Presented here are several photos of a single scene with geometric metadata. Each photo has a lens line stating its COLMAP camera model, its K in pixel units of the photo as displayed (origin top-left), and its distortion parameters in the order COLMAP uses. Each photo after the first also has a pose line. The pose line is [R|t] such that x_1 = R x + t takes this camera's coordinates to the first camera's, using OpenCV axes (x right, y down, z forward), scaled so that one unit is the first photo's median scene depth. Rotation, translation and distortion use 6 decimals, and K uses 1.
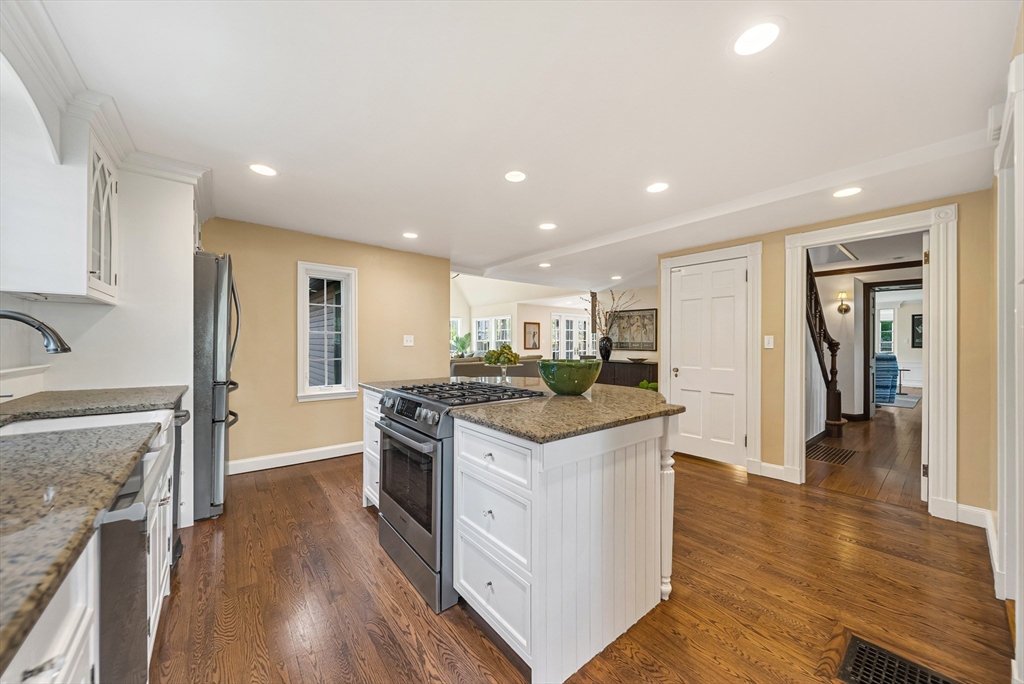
lens RADIAL K [[365.8, 0, 507.5], [0, 365.8, 344.8], [0, 0, 1]] dist [0.000116, -0.000069]
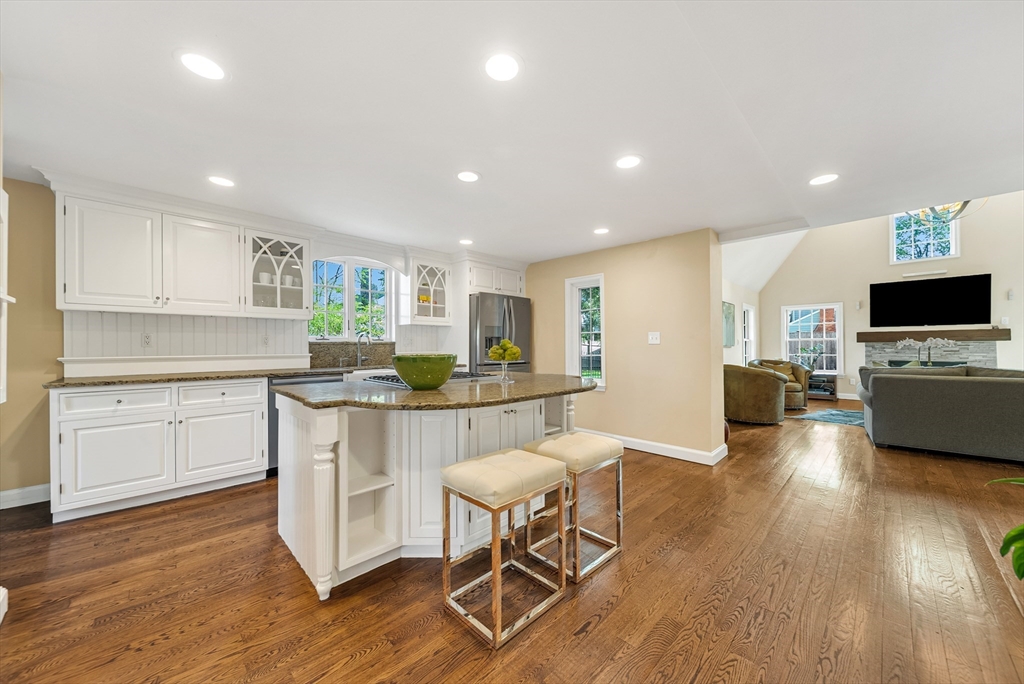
lens RADIAL K [[365.8, 0, 507.5], [0, 365.8, 344.8], [0, 0, 1]] dist [0.000116, -0.000069]
pose [[0.101087, -0.010094, -0.994826, 1.078702], [-0.000106, 0.999948, -0.010156, 0.027241], [0.994878, 0.001132, 0.101081, 1.033715]]
